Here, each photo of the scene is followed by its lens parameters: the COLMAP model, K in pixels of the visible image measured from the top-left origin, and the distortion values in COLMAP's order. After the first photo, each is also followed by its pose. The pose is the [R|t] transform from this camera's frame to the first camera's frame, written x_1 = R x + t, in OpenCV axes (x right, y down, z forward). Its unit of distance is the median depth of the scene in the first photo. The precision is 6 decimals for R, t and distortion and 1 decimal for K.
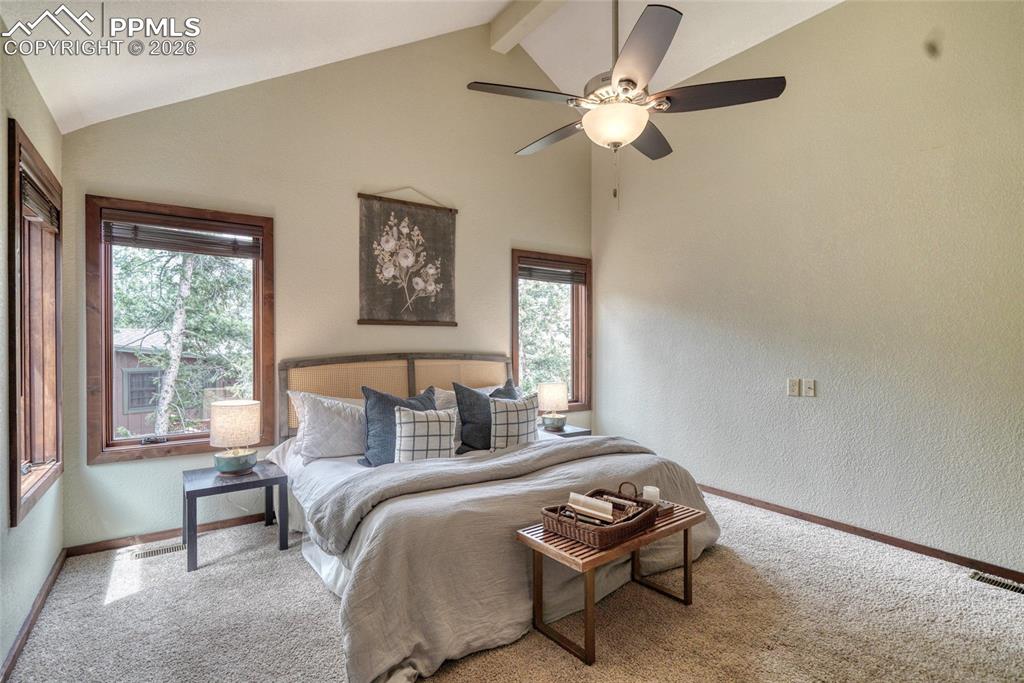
lens RADIAL K [[485.3, 0, 514.3], [0, 485.3, 342.3], [0, 0, 1]] dist [0.000419, -0.000275]
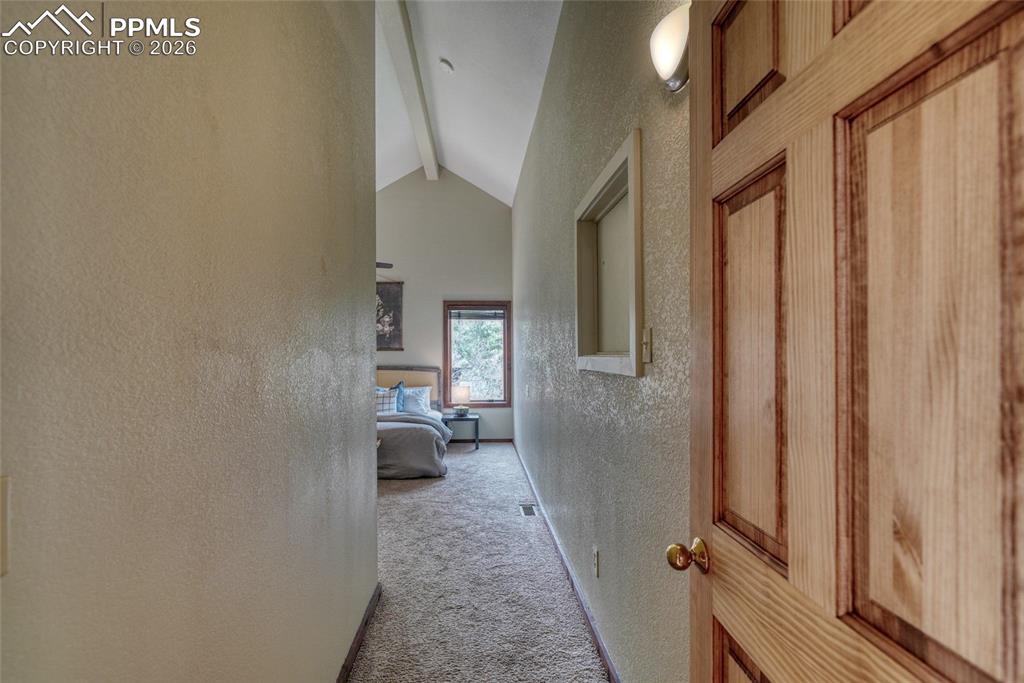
lens RADIAL K [[485.3, 0, 503.2], [0, 485.3, 351.9], [0, 0, 1]] dist [0.000419, -0.000275]
pose [[0.857478, -0.007472, -0.514467, 1.126922], [0.003991, 0.999961, -0.007872, -0.014720], [0.514506, 0.004697, 0.857474, -0.293813]]
